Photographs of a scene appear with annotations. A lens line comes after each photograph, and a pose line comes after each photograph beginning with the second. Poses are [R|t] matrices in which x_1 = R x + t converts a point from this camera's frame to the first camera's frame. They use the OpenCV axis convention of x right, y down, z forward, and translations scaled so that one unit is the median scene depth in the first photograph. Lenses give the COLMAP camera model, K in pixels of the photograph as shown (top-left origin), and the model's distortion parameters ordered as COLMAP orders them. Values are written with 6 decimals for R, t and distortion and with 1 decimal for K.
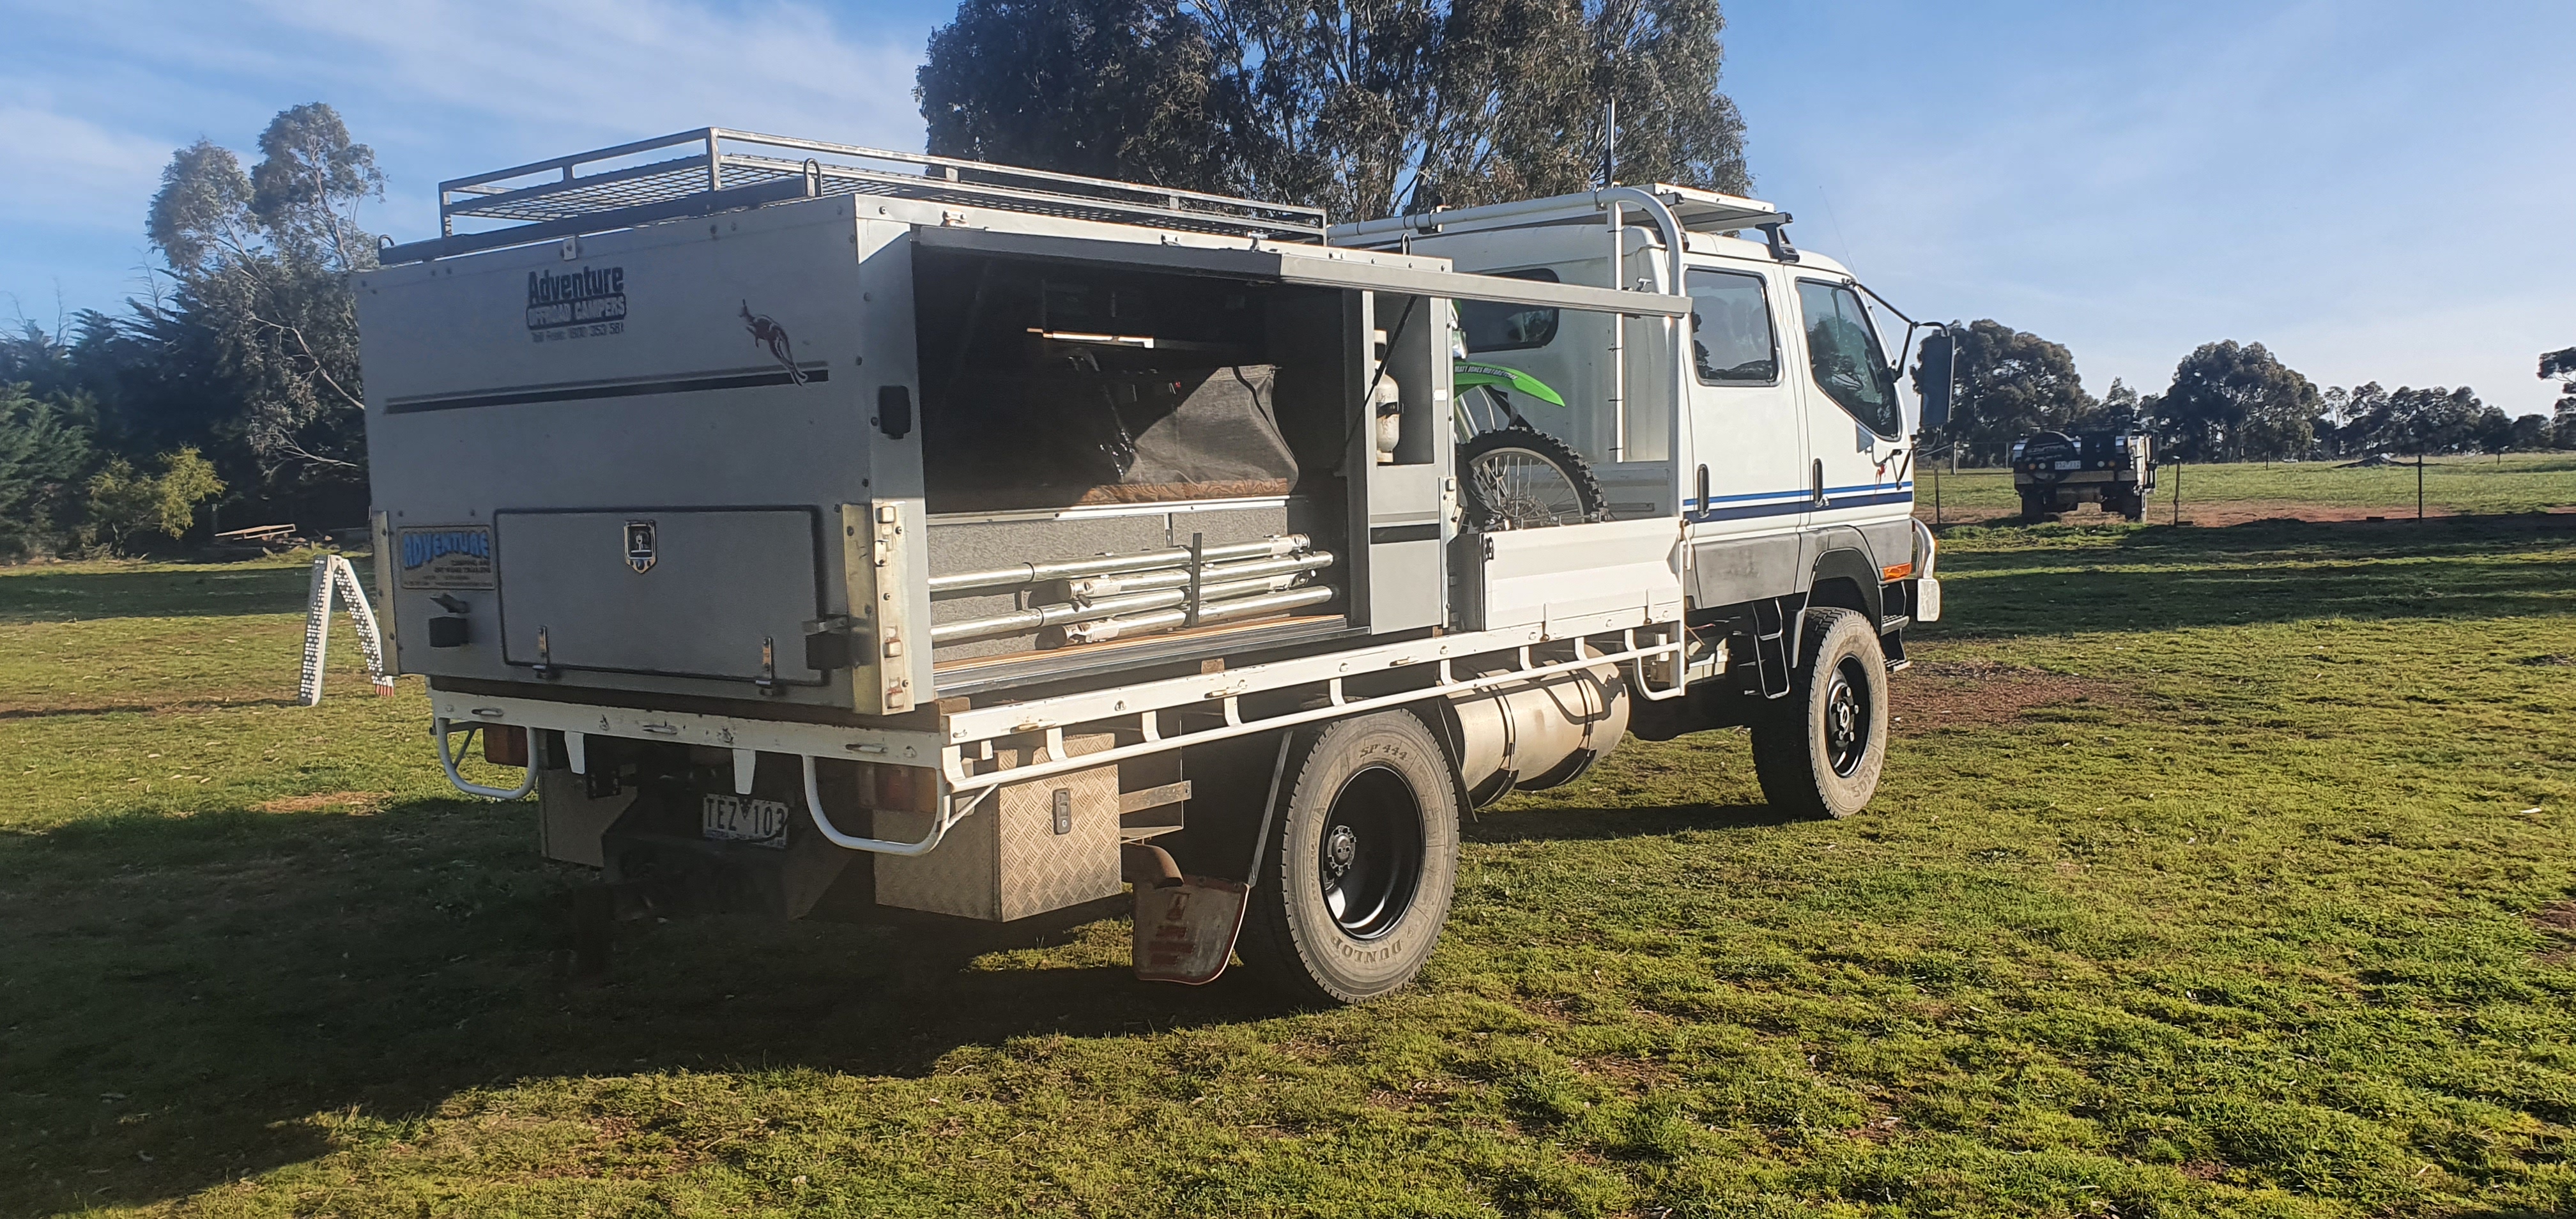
lens RADIAL K [[2031.9, 0, 1251.5], [0, 2031.9, 606.4], [0, 0, 1]] dist [0.048477, 0.002136]
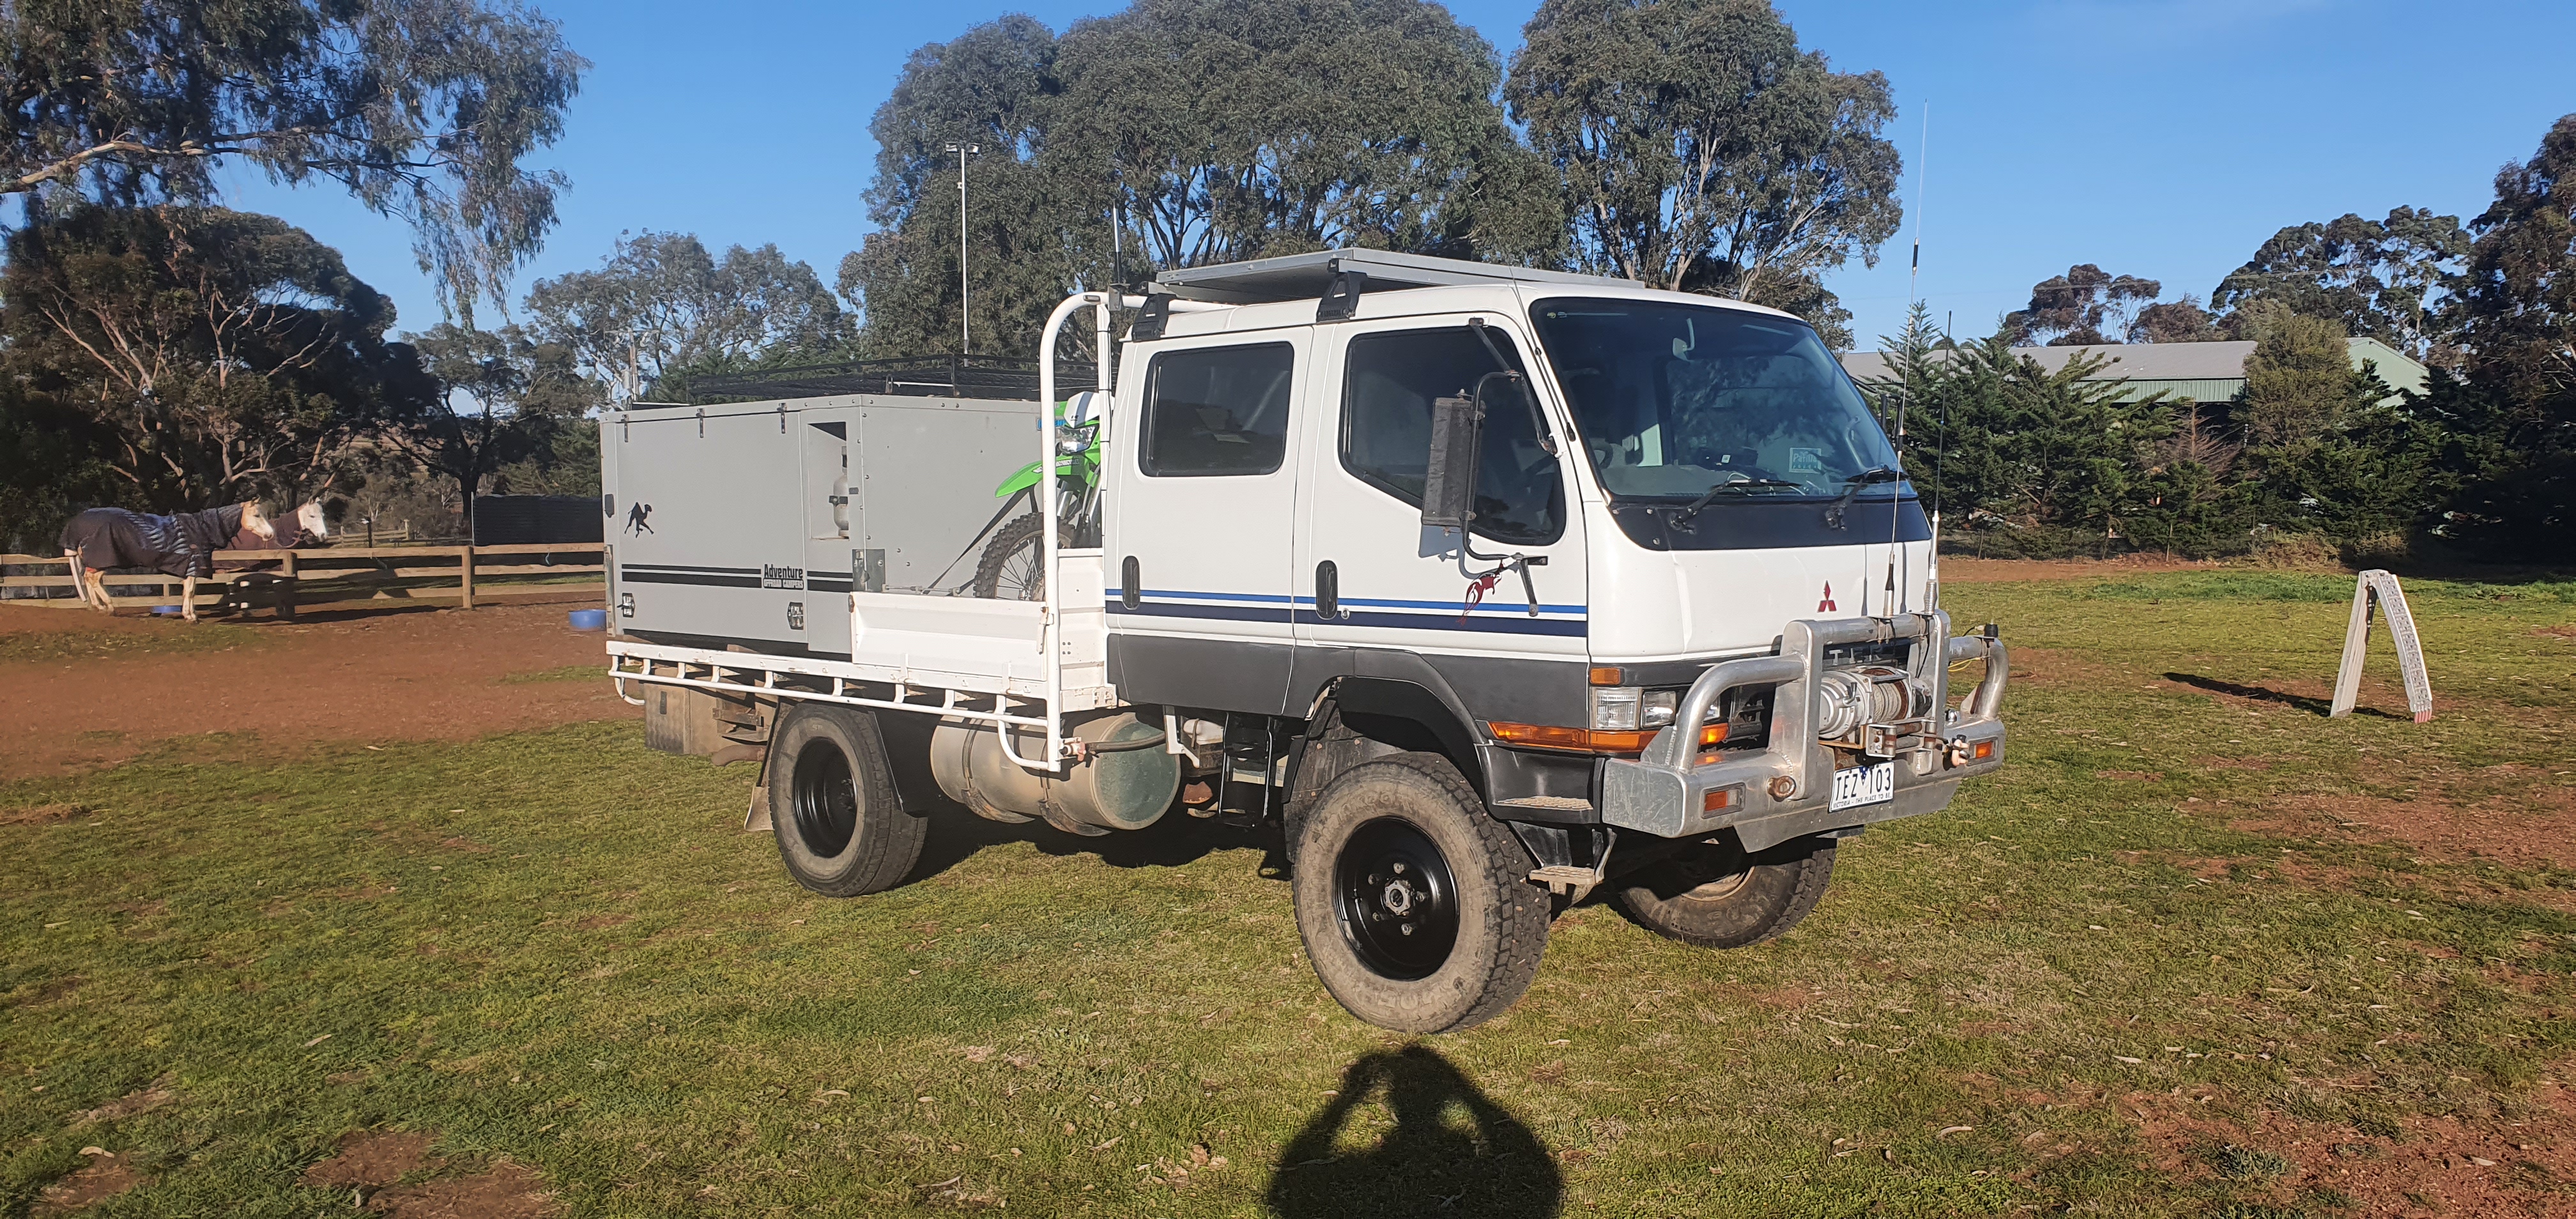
lens RADIAL K [[1996.0, 0, 1296.8], [0, 1996.0, 673.7], [0, 0, 1]] dist [0.130092, -0.289464]
pose [[-0.088150, 0.120837, -0.988751, 1.232270], [-0.059340, 0.990215, 0.126306, -0.146545], [0.994338, 0.069806, -0.080117, 1.215558]]
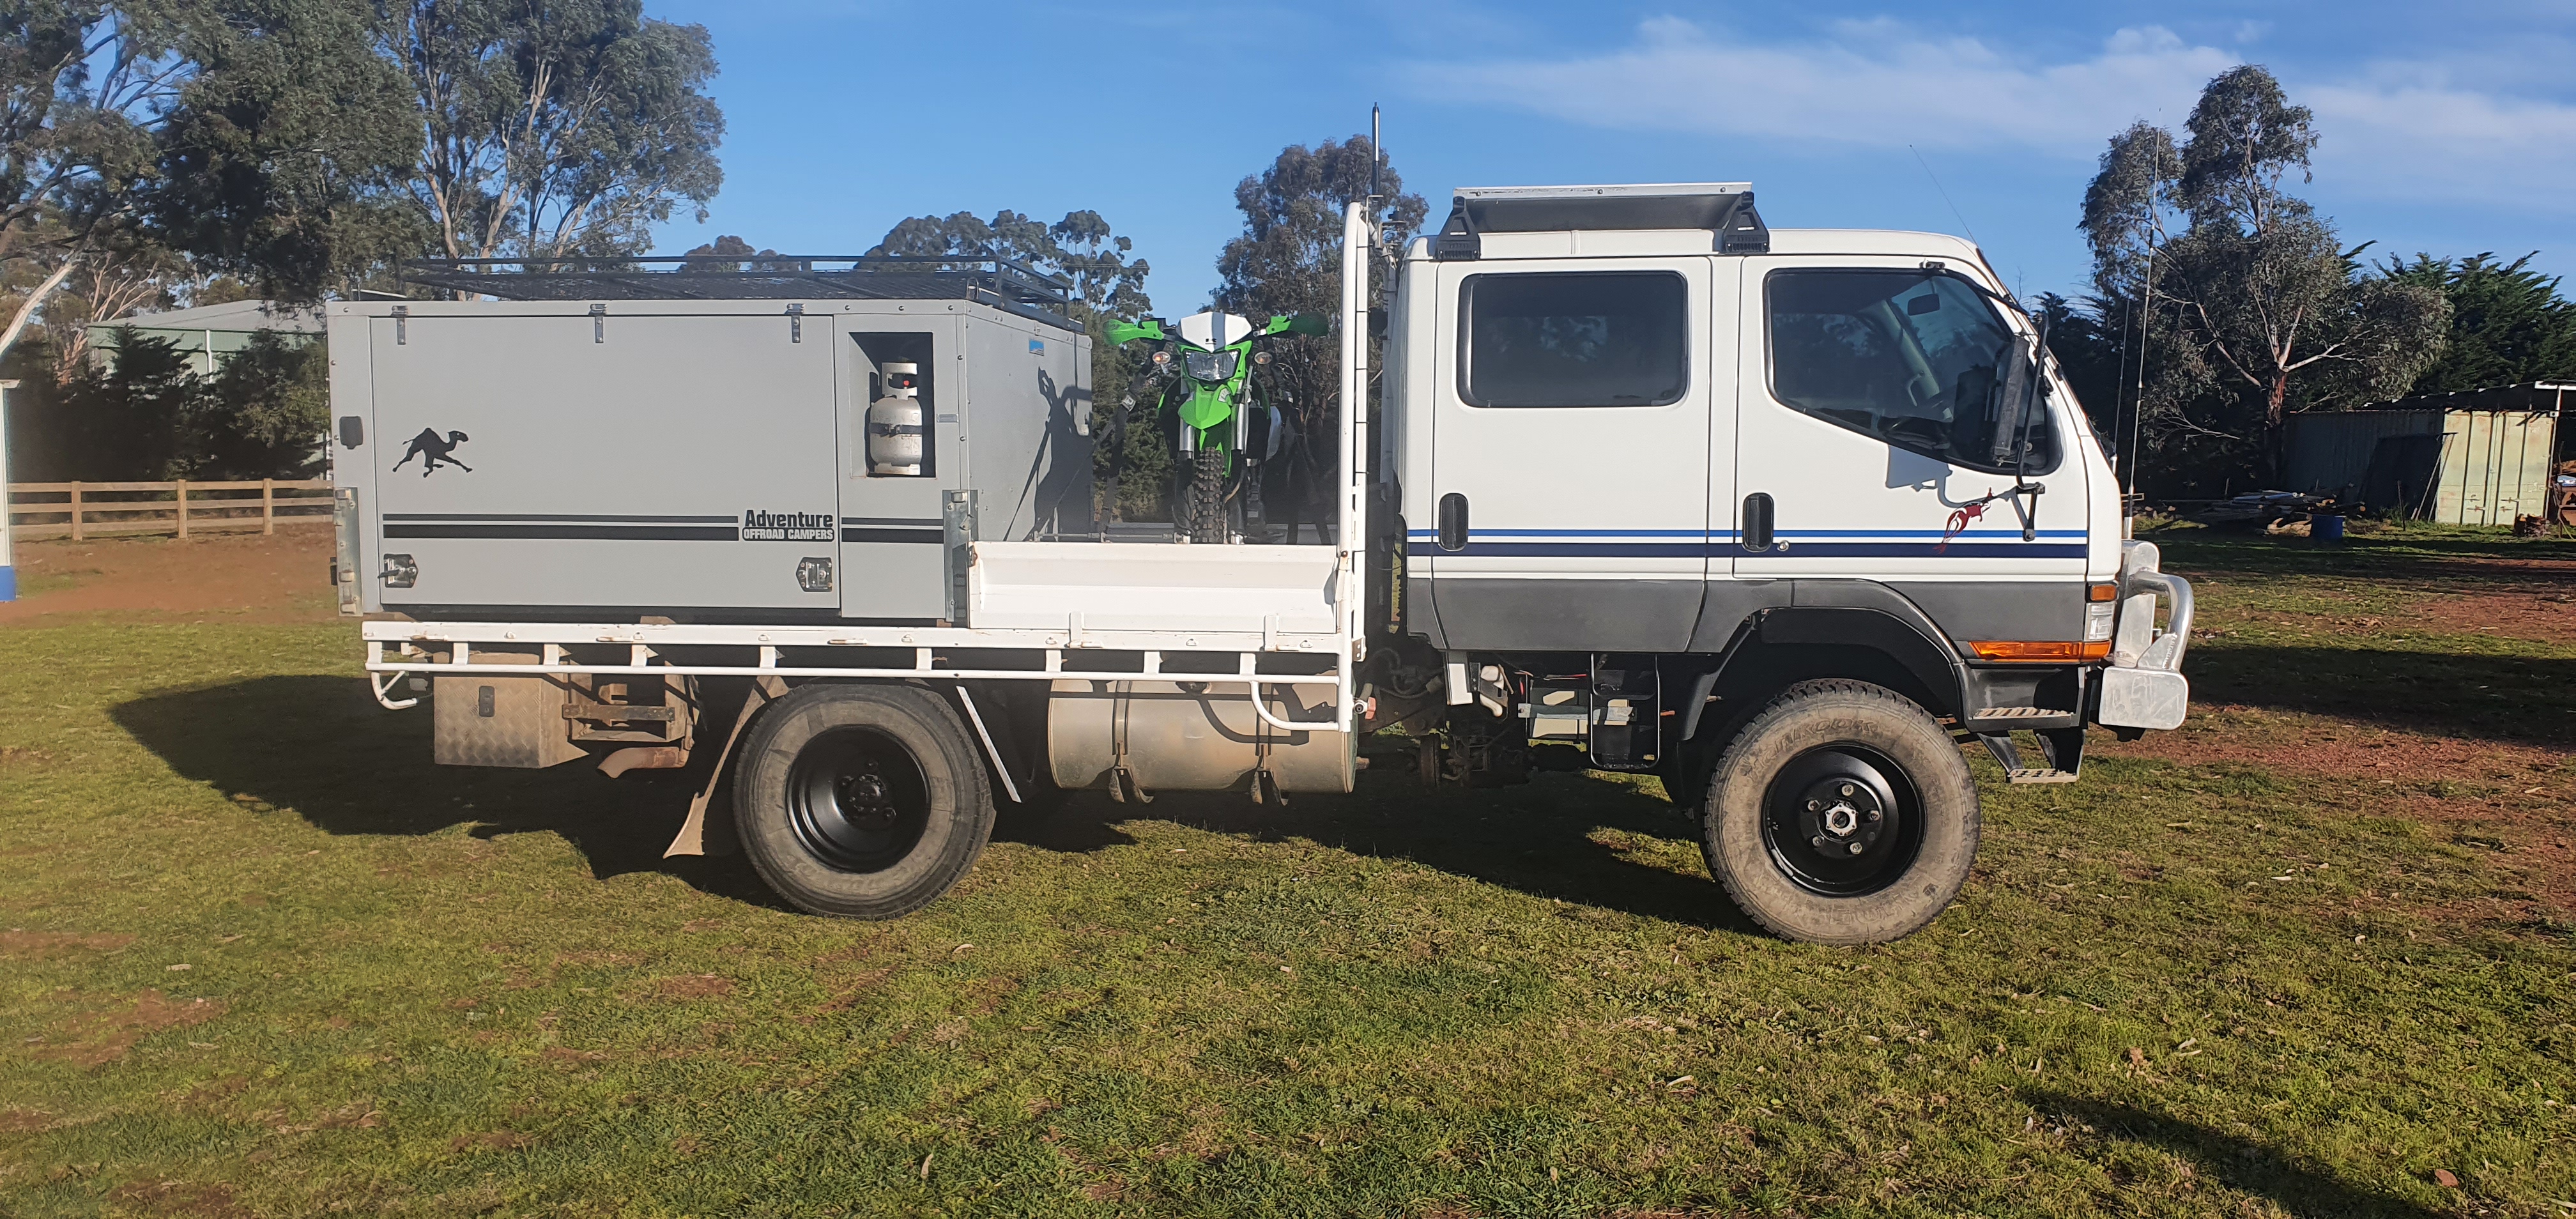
lens RADIAL K [[2010.0, 0, 1288.2], [0, 2010.0, 662.8], [0, 0, 1]] dist [0.053179, 0.000722]
pose [[0.545625, 0.118485, -0.829611, 0.980359], [-0.080157, 0.992794, 0.089073, -0.070921], [0.834187, 0.017899, 0.551191, 0.461781]]
